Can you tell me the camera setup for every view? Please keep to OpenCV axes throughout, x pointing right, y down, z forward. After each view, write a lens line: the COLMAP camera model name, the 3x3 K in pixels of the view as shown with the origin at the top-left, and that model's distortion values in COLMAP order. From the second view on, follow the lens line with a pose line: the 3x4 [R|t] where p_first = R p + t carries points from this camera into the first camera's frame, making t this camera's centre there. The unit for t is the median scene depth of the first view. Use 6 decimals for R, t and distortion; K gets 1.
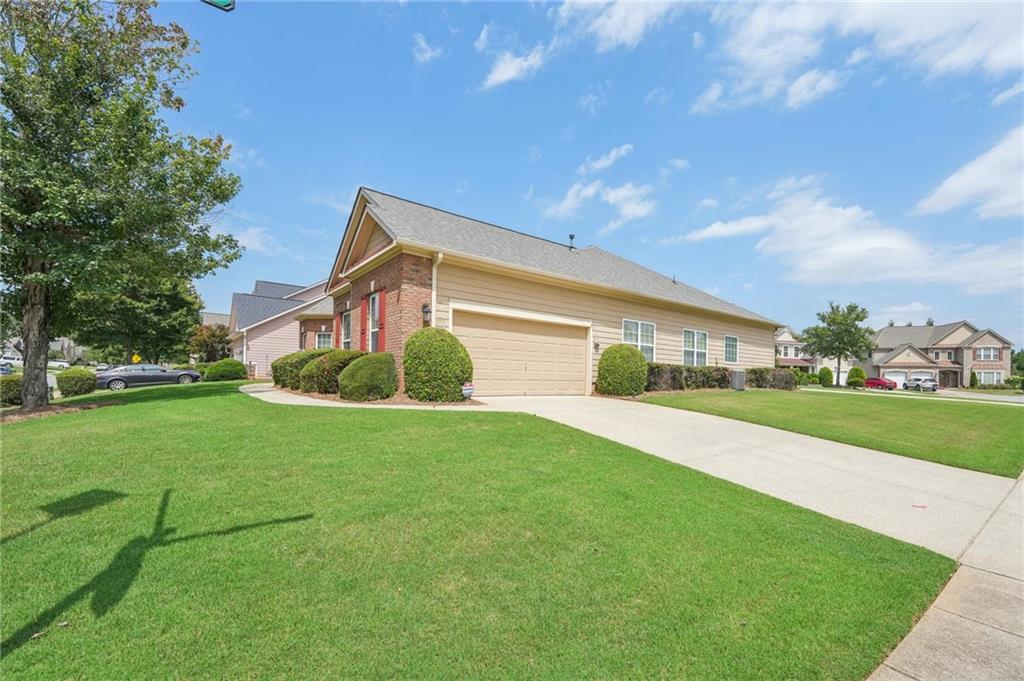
lens RADIAL K [[421.7, 0, 516.7], [0, 421.7, 341.9], [0, 0, 1]] dist [-0.001640, -0.000205]
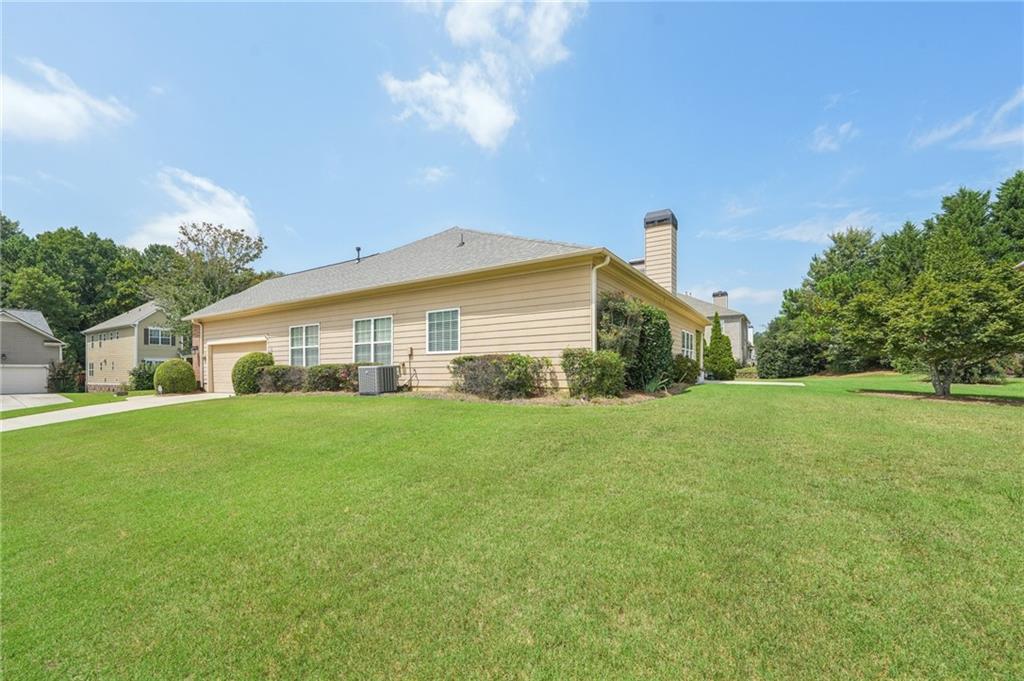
lens RADIAL K [[421.7, 0, 516.7], [0, 421.7, 341.9], [0, 0, 1]] dist [-0.001640, -0.000205]
pose [[0.410416, -0.112717, -0.904905, 1.275709], [0.089778, 0.992505, -0.082910, 0.109772], [0.907468, -0.047213, 0.417460, 0.945119]]
